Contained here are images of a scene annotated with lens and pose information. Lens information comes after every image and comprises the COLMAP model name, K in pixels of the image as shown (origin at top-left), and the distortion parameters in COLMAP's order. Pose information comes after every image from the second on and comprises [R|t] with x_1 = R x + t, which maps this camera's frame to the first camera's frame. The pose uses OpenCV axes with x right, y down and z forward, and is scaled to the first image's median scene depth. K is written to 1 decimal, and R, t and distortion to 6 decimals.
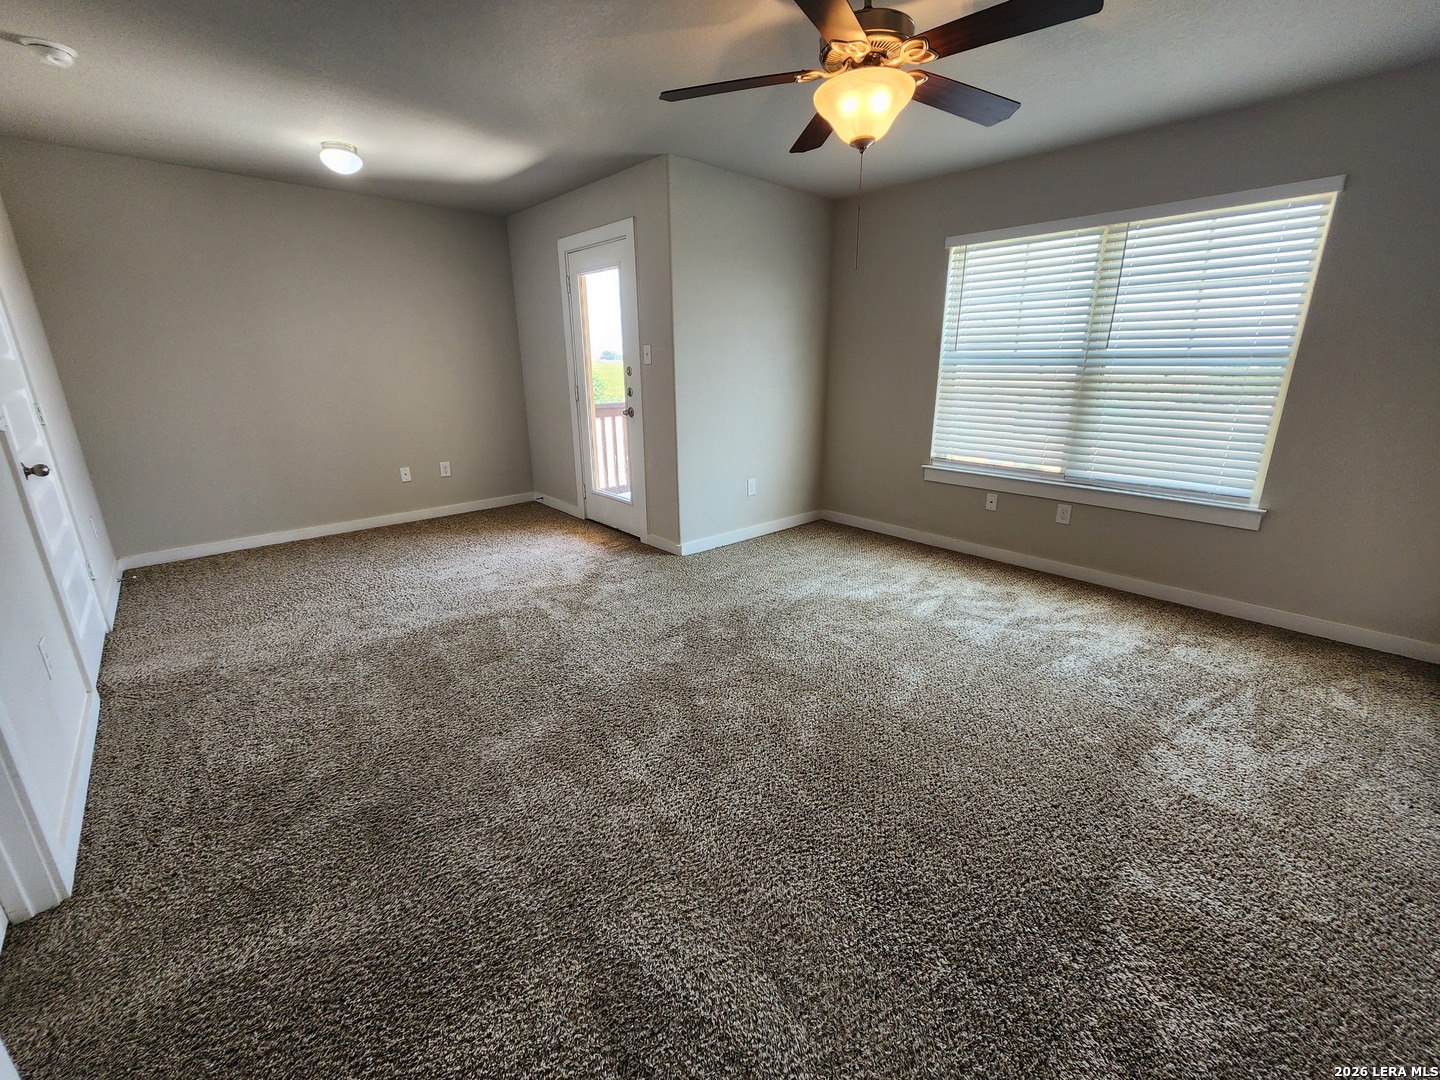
lens RADIAL K [[587.7, 0, 729.7], [0, 587.7, 532.7], [0, 0, 1]] dist [-0.000740, -0.000214]
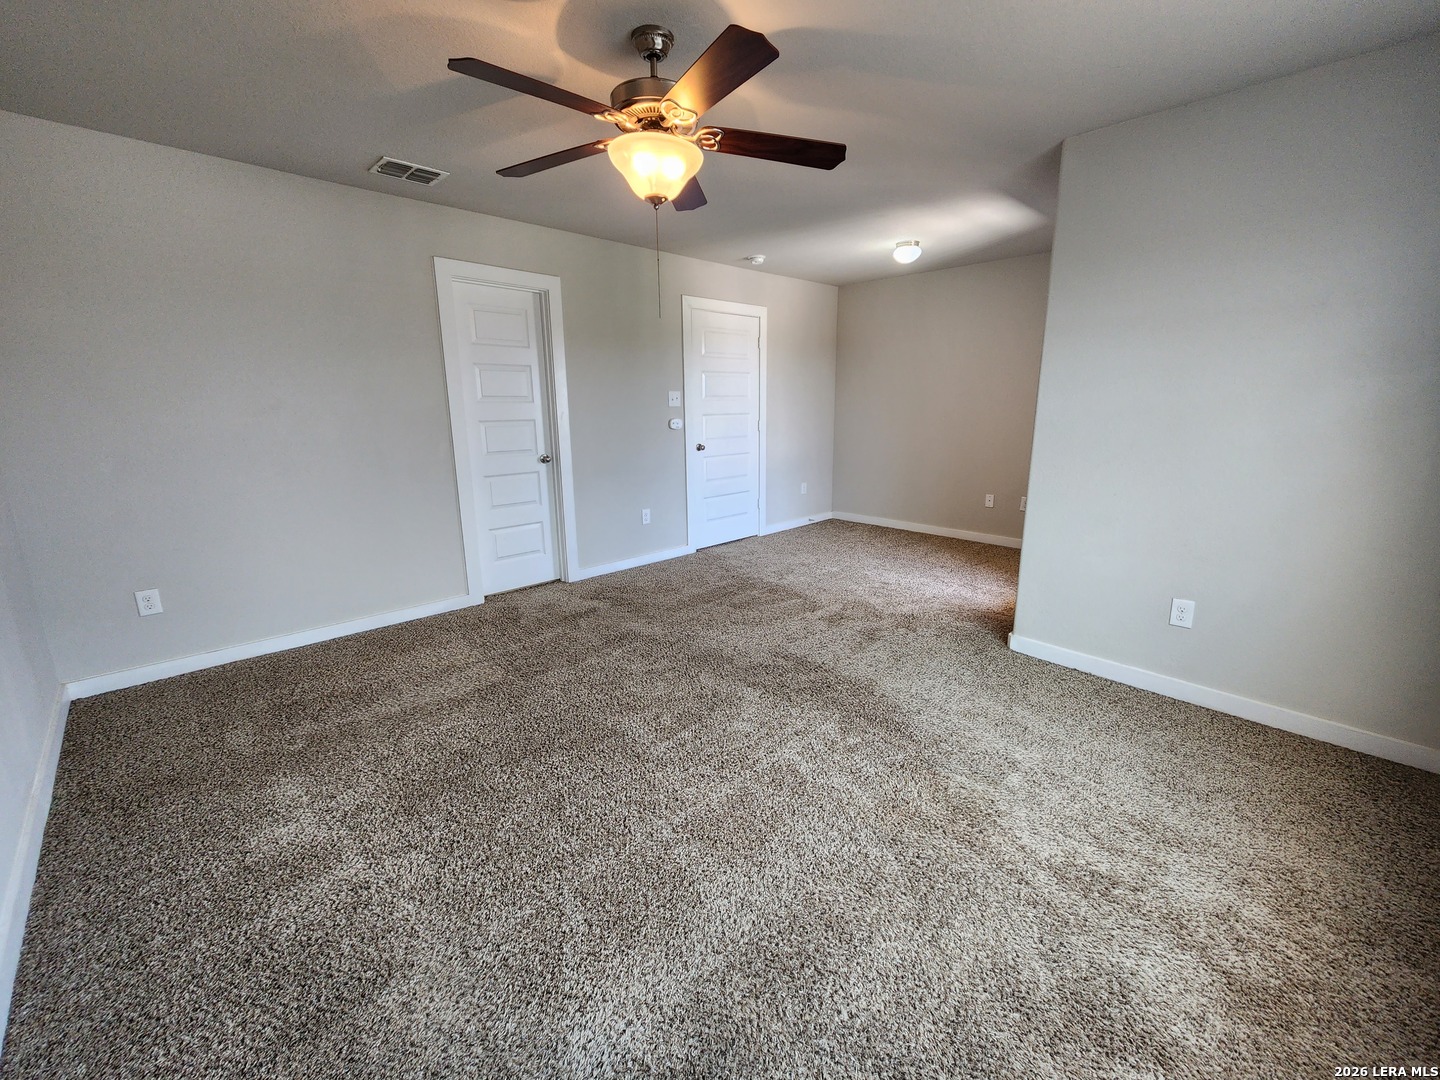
lens RADIAL K [[587.7, 0, 729.7], [0, 587.7, 532.7], [0, 0, 1]] dist [-0.000740, -0.000214]
pose [[0.024701, 0.226171, -0.973774, 0.803689], [-0.271949, 0.938858, 0.211163, -0.215205], [0.961995, 0.259601, 0.084697, 0.682588]]
